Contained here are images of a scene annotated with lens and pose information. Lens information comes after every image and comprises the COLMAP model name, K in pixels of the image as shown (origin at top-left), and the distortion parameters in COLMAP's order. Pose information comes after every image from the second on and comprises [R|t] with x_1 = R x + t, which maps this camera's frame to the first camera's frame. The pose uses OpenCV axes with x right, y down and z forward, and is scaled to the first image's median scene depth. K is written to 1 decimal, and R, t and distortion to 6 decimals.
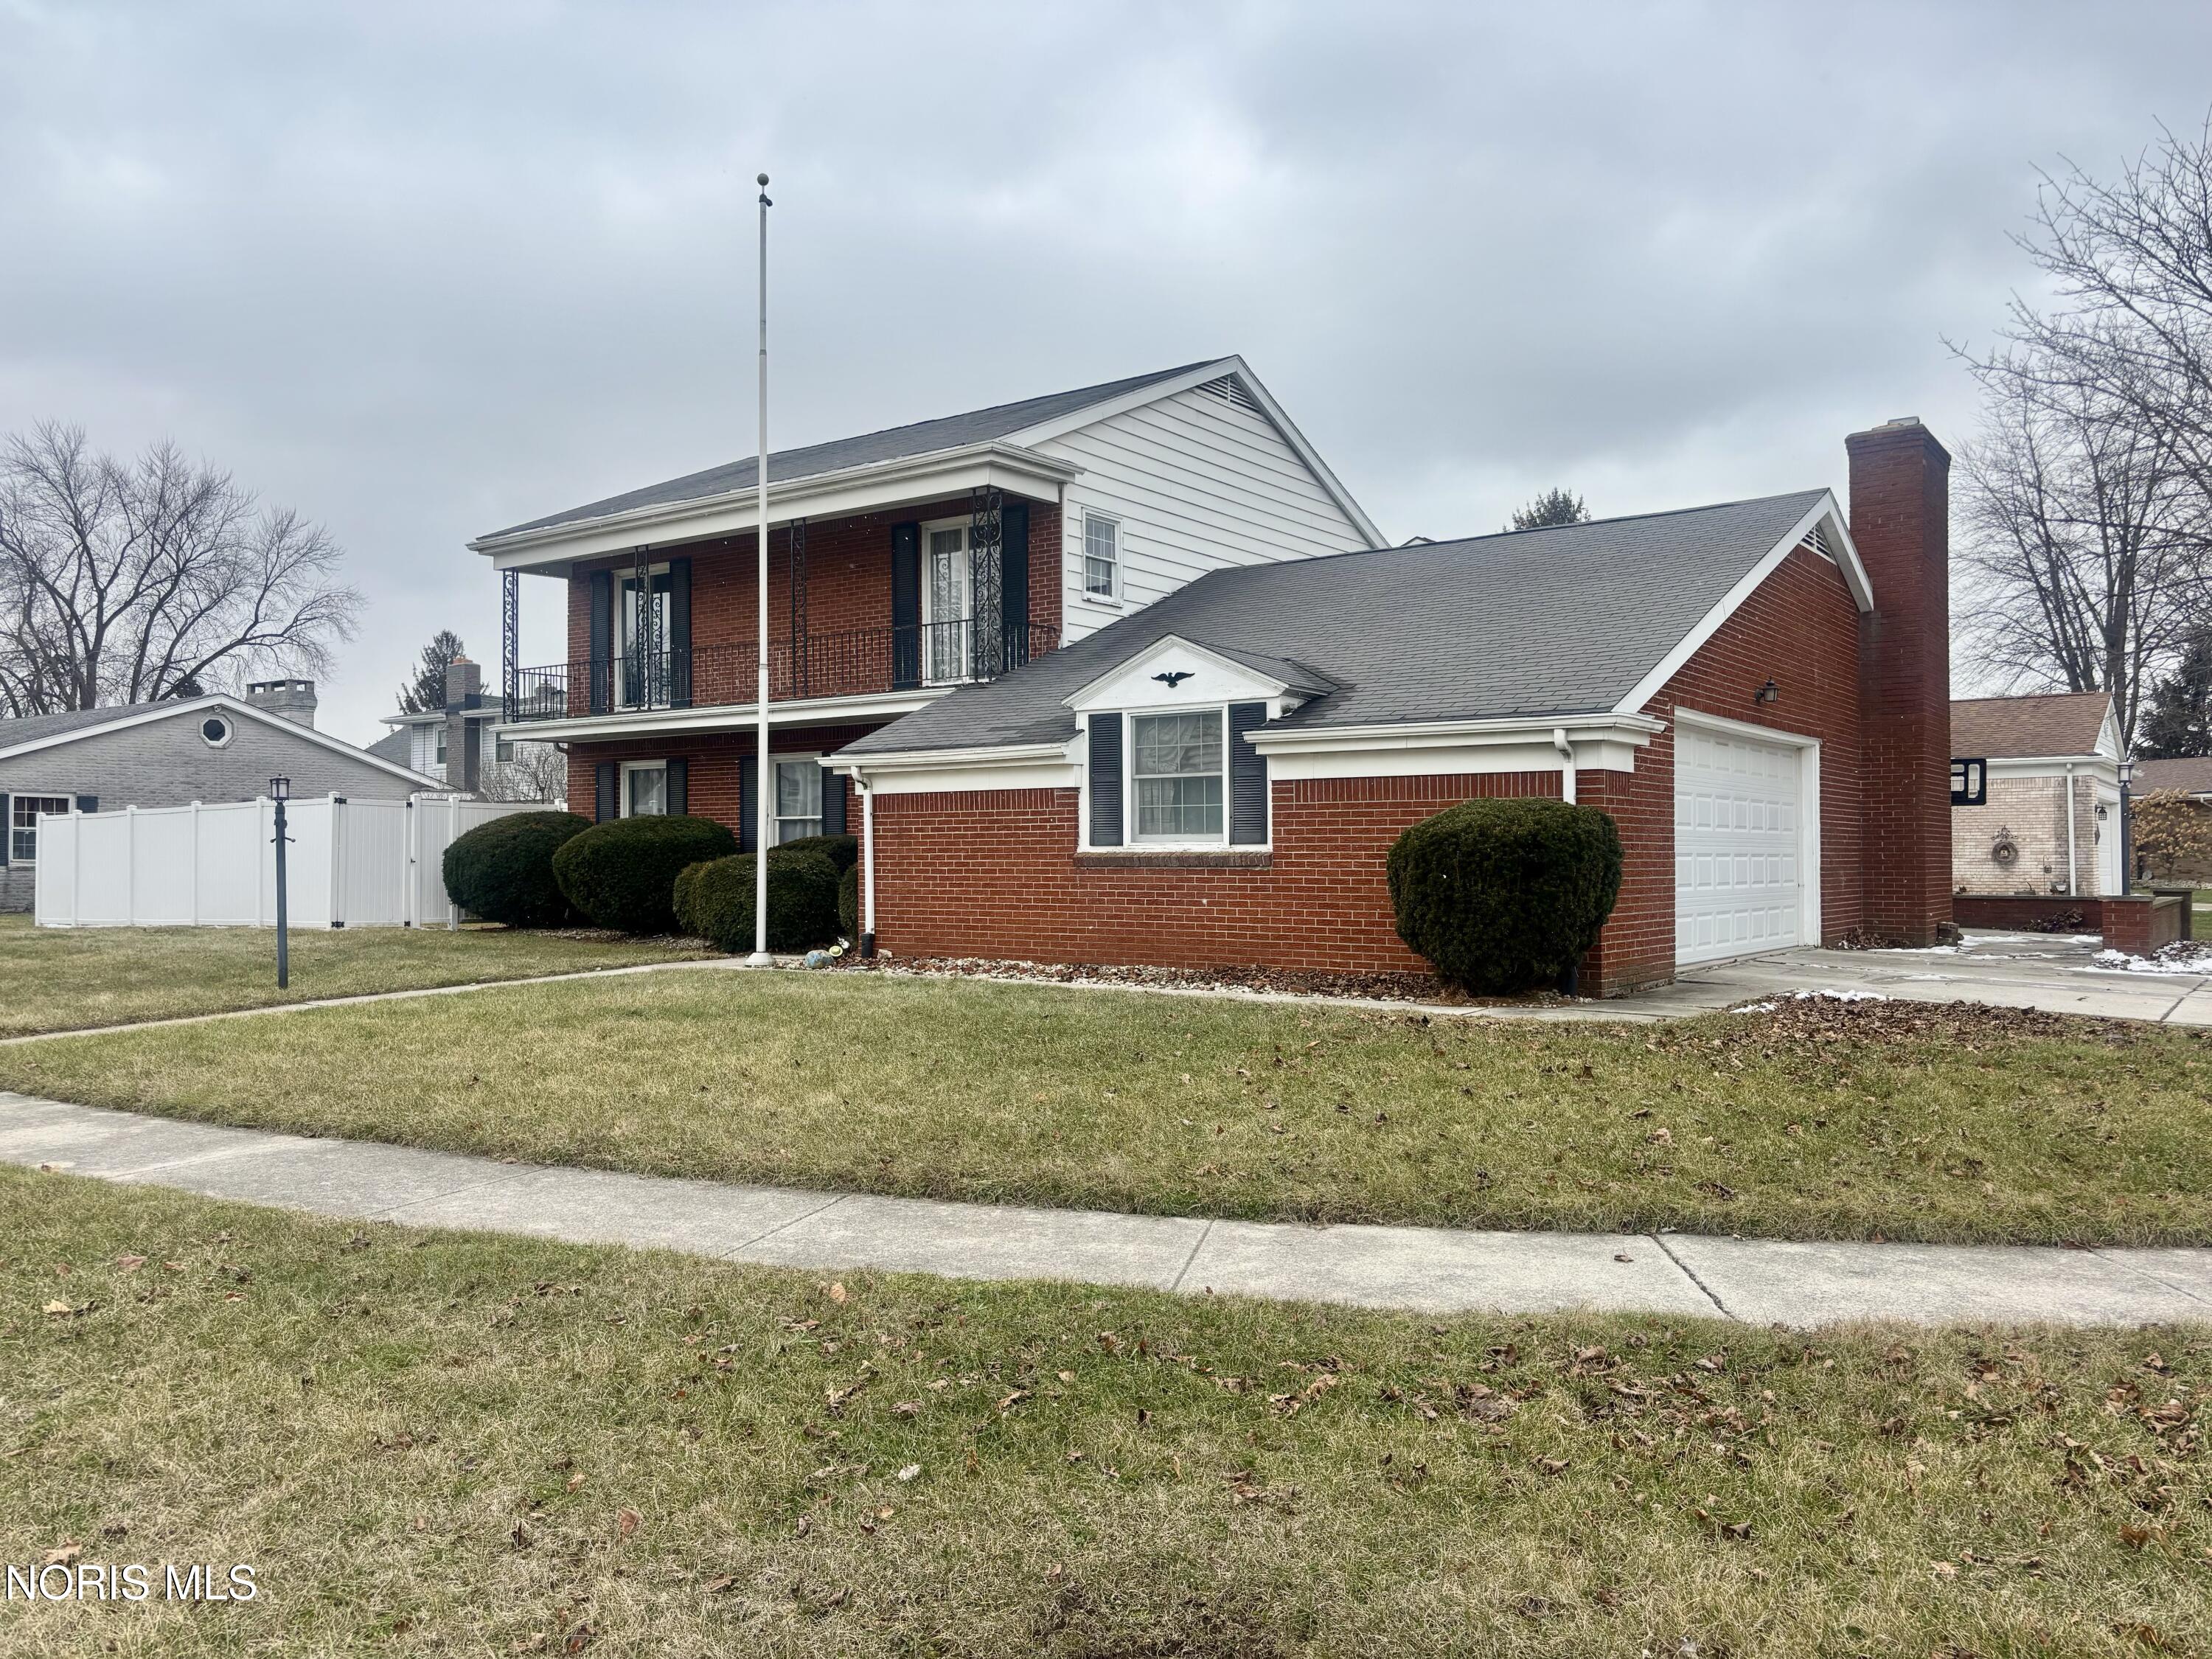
lens RADIAL K [[1652.7, 0, 1106.0], [0, 1652.7, 829.5], [0, 0, 1]] dist [0.004885, -0.004613]
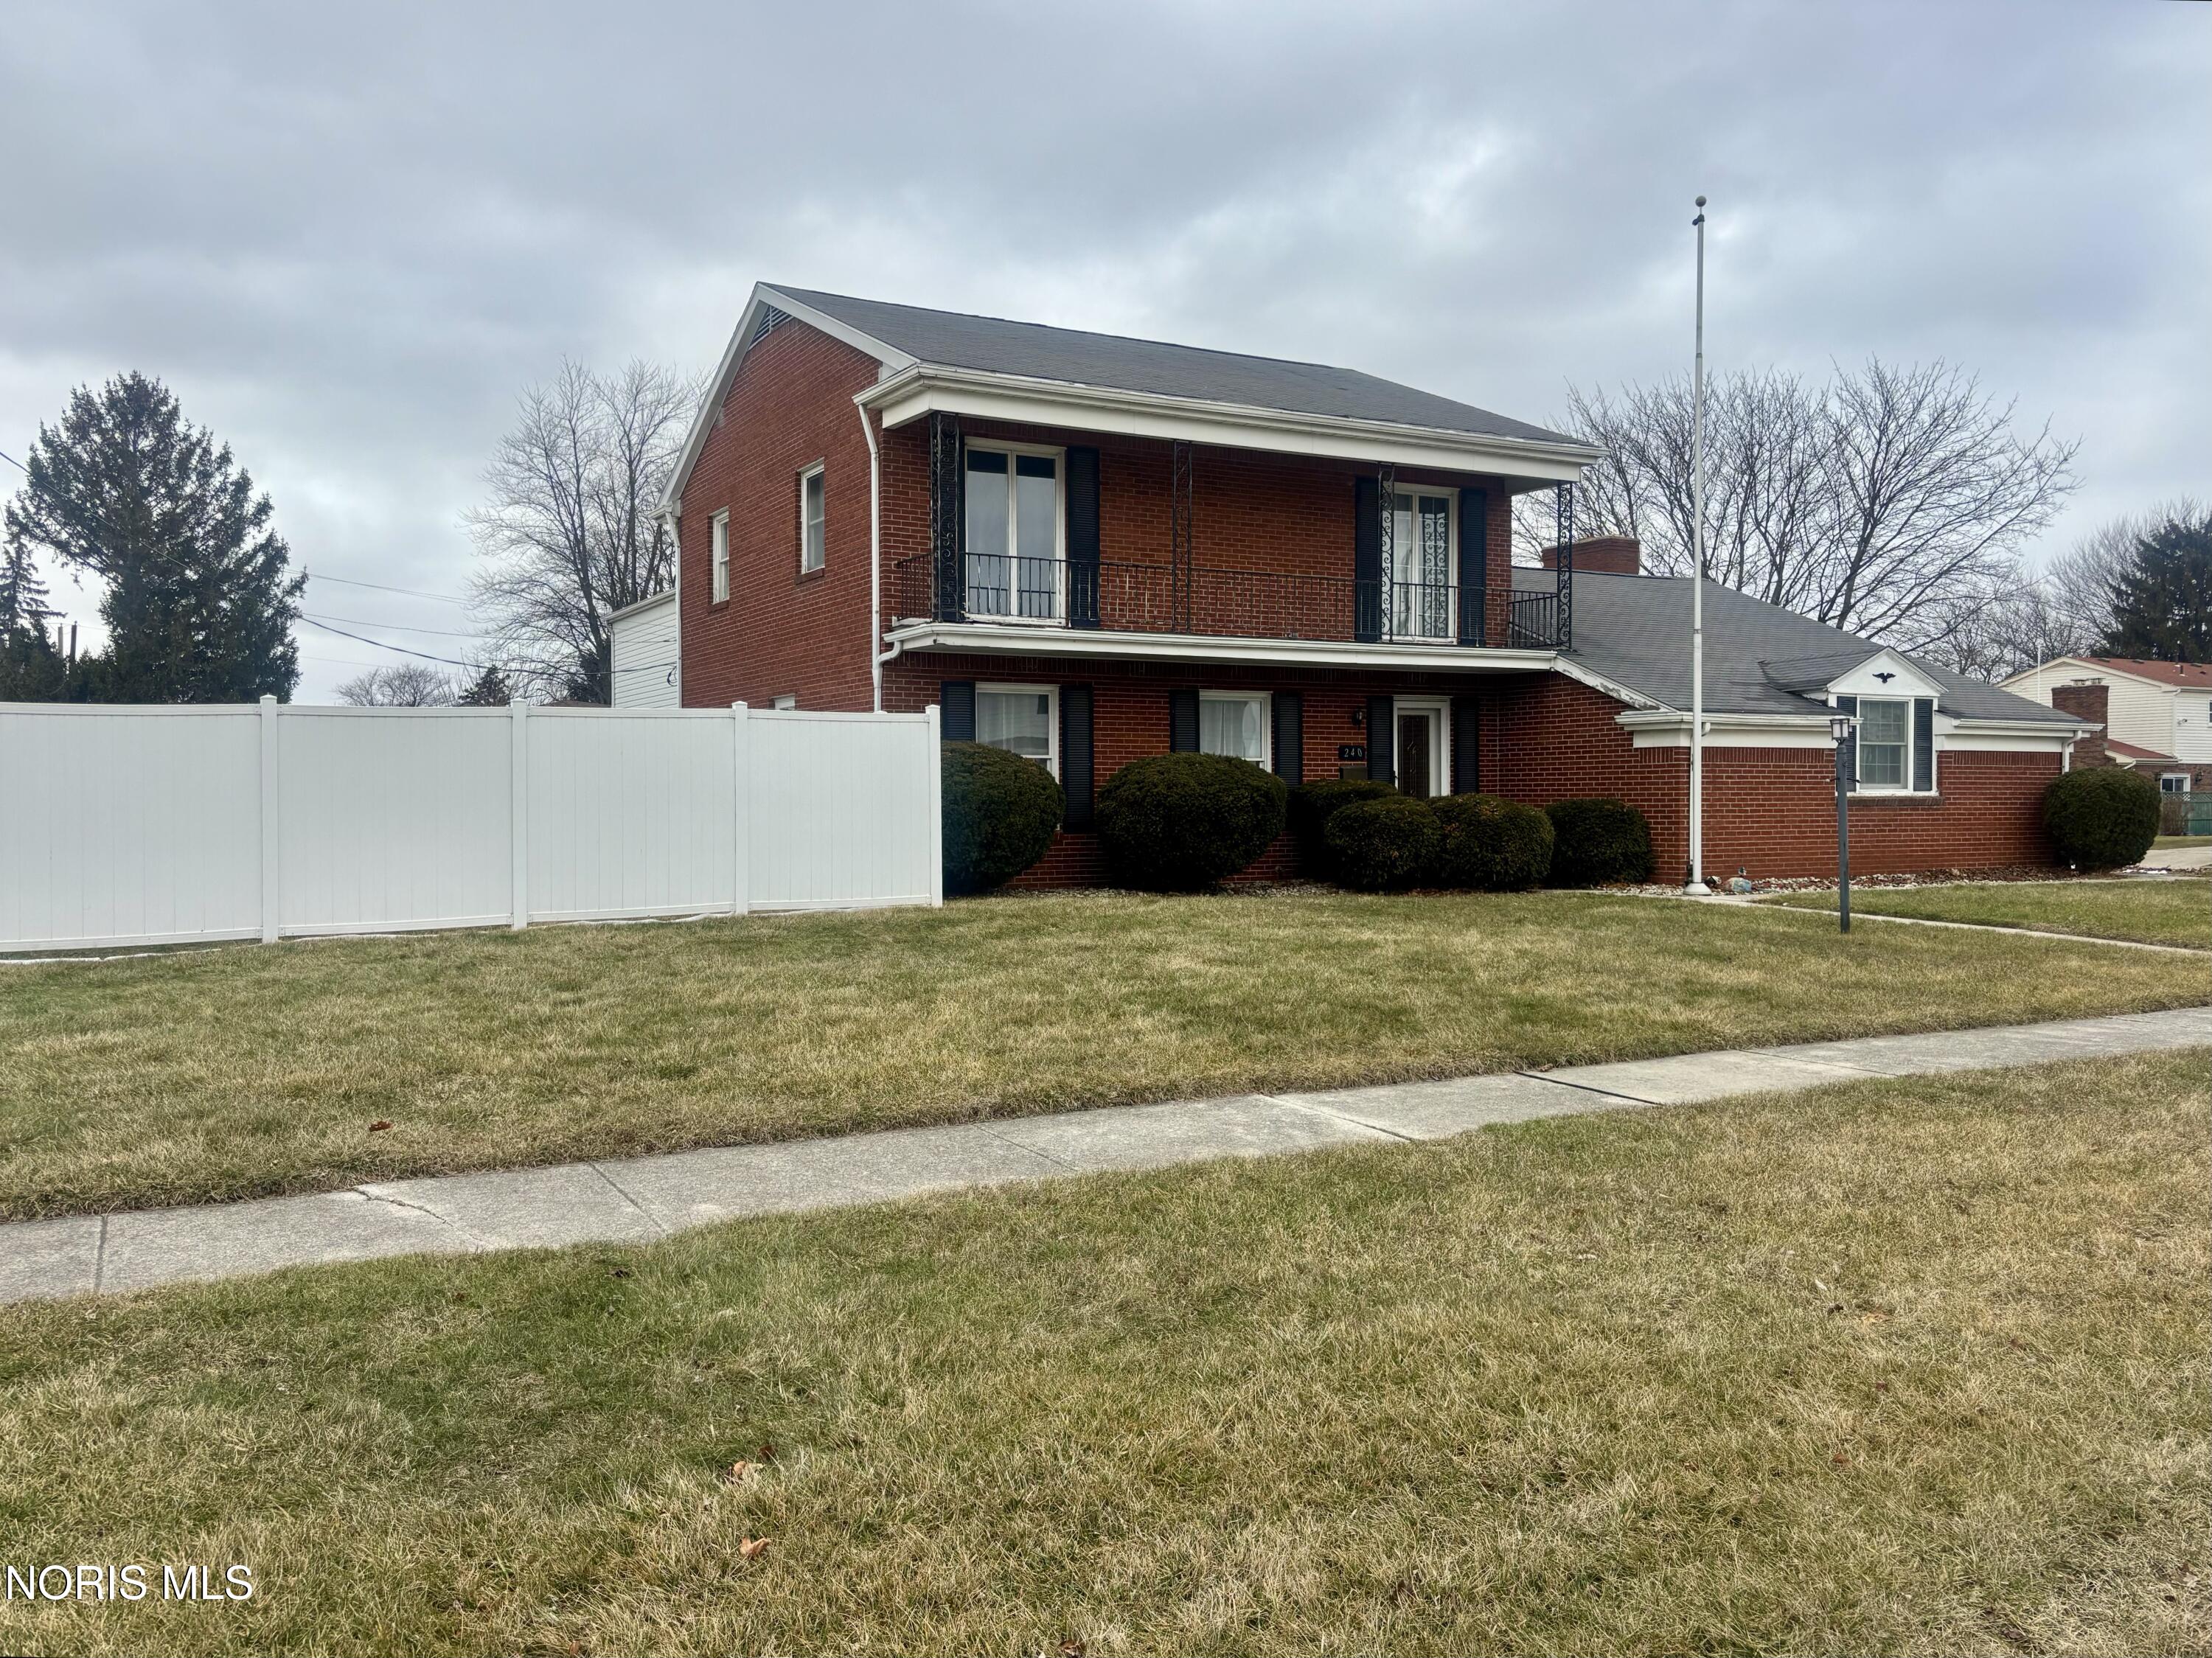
lens RADIAL K [[1687.9, 0, 1014.8], [0, 1687.9, 800.9], [0, 0, 1]] dist [0.005899, -0.000586]
pose [[0.454266, 0.002062, 0.890863, -1.649407], [-0.012029, 0.999920, 0.003819, 0.021520], [-0.890785, -0.012451, 0.454255, 1.008141]]
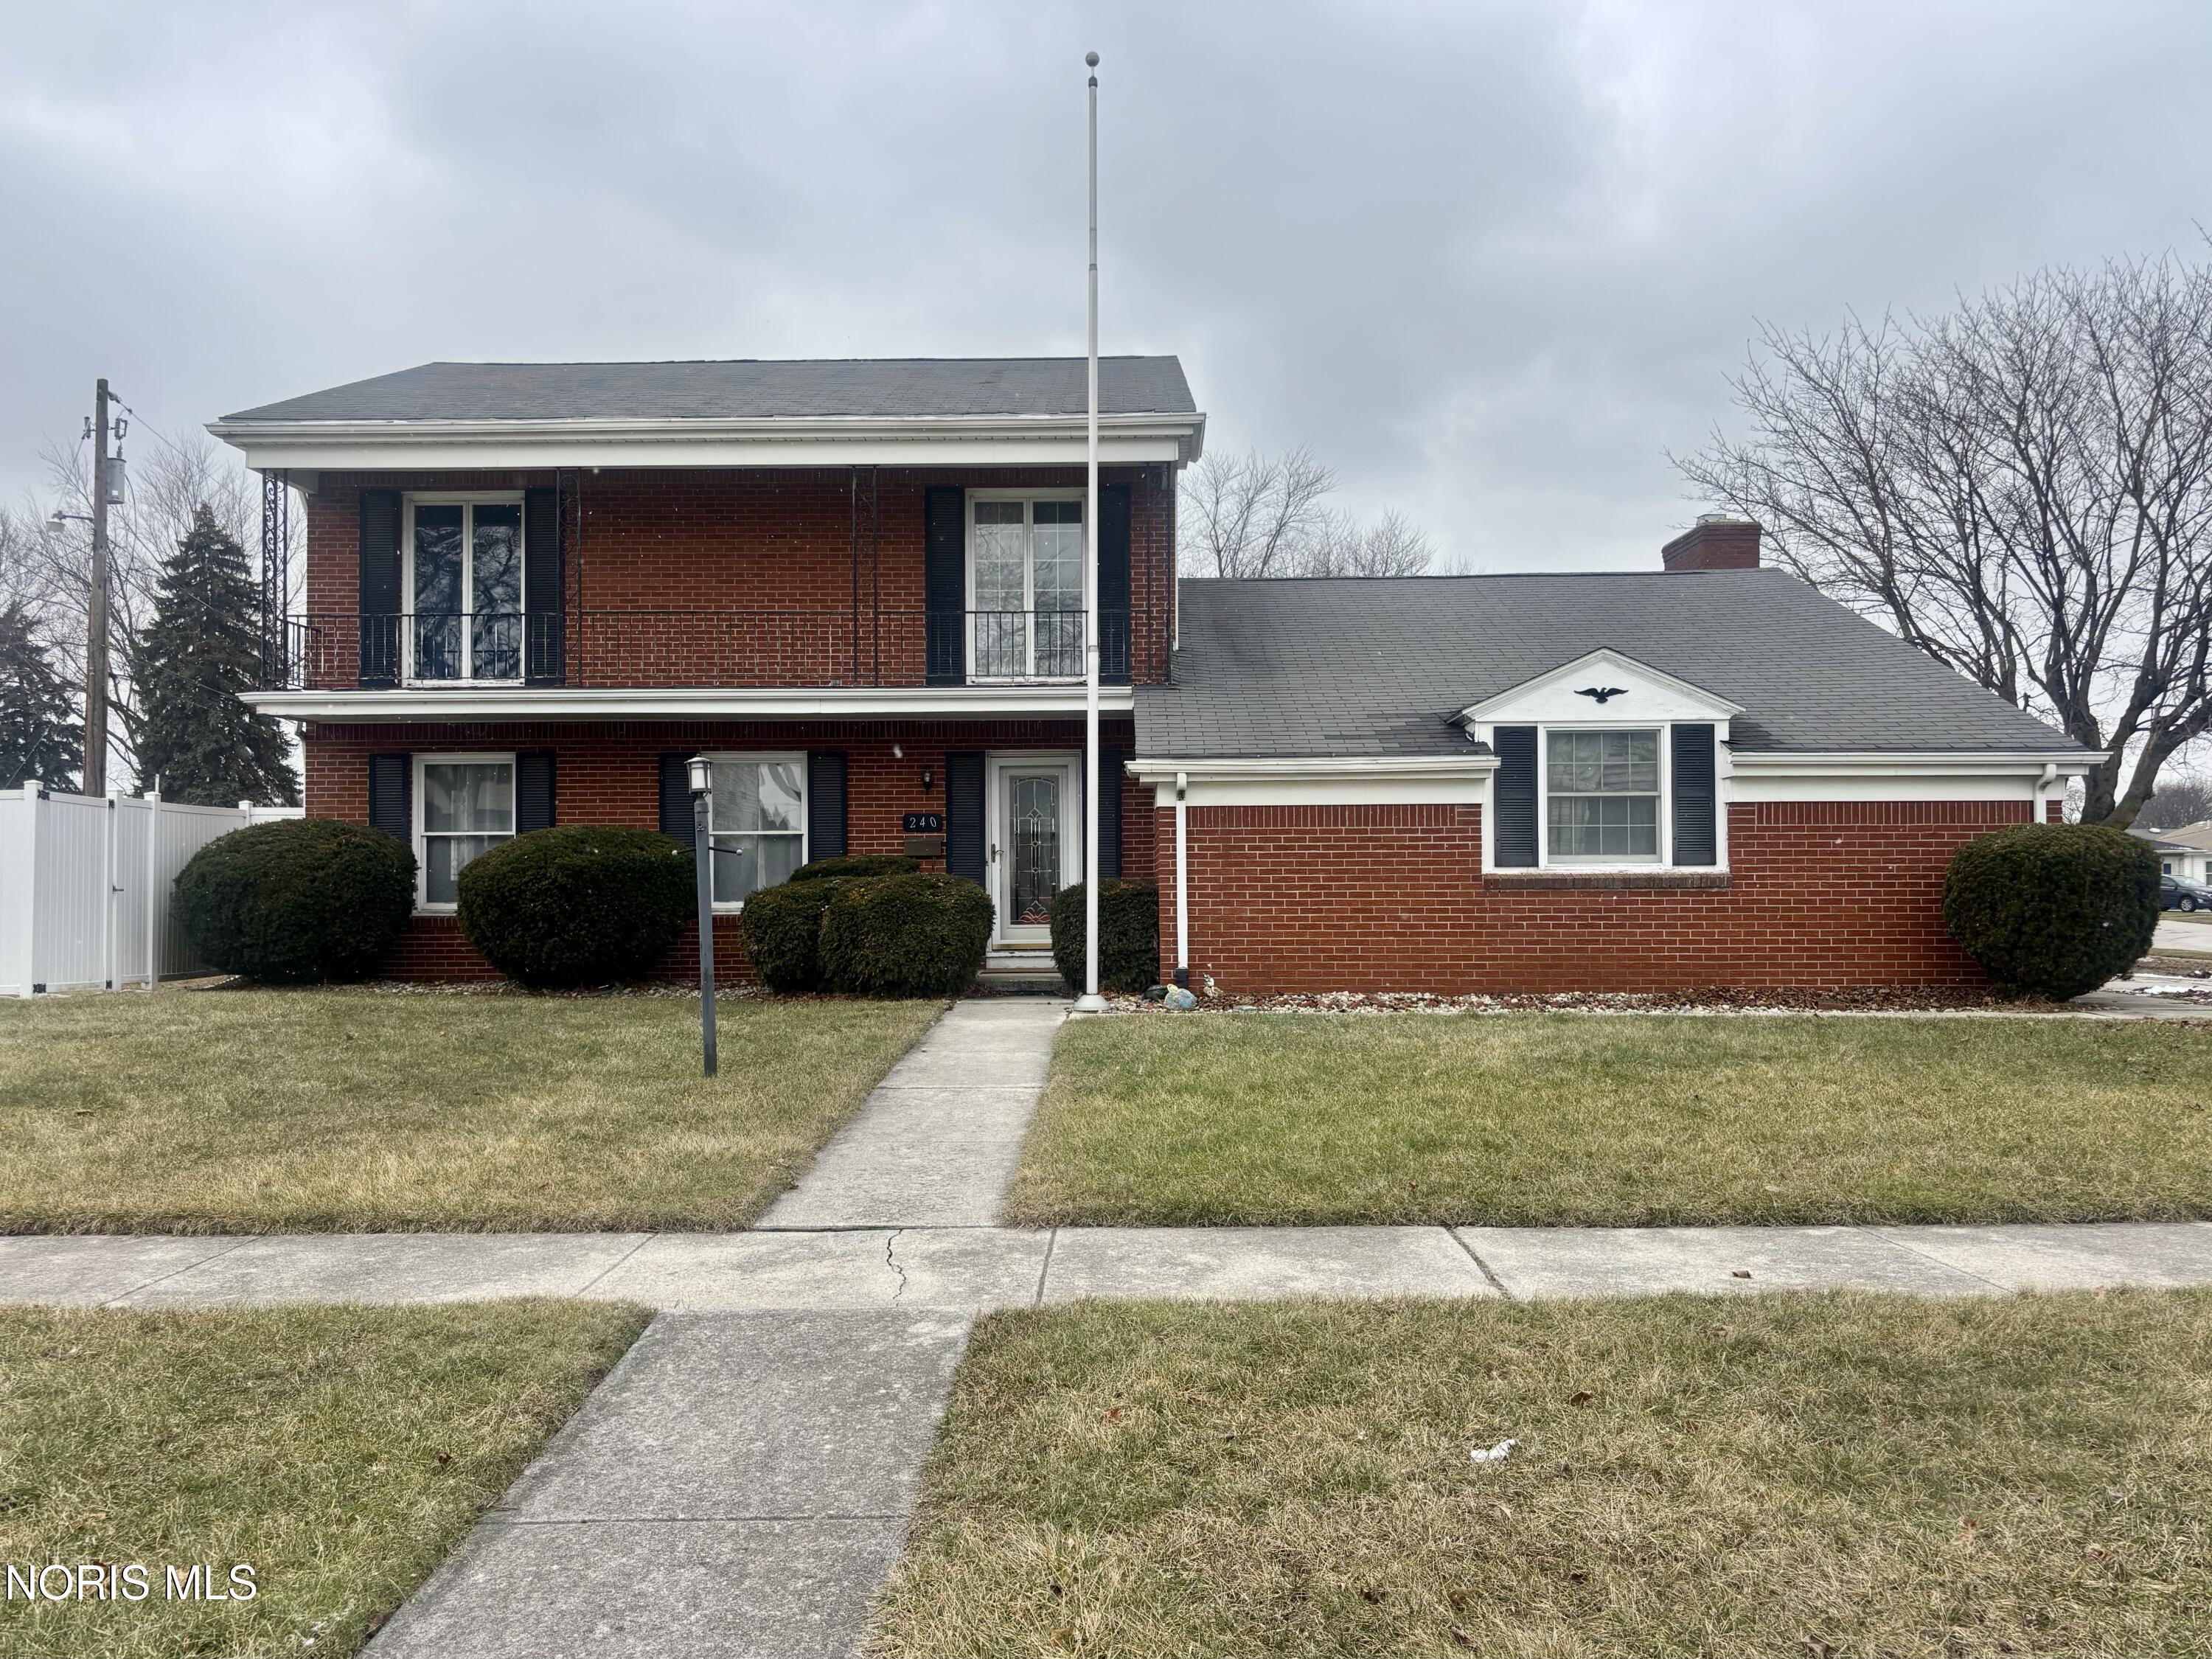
lens RADIAL K [[1652.7, 0, 1106.0], [0, 1652.7, 829.5], [0, 0, 1]] dist [0.004885, -0.004613]
pose [[0.824092, 0.017248, 0.566193, -0.751481], [-0.006719, 0.999764, -0.020677, 0.009898], [-0.566416, 0.013235, 0.824013, 0.366787]]
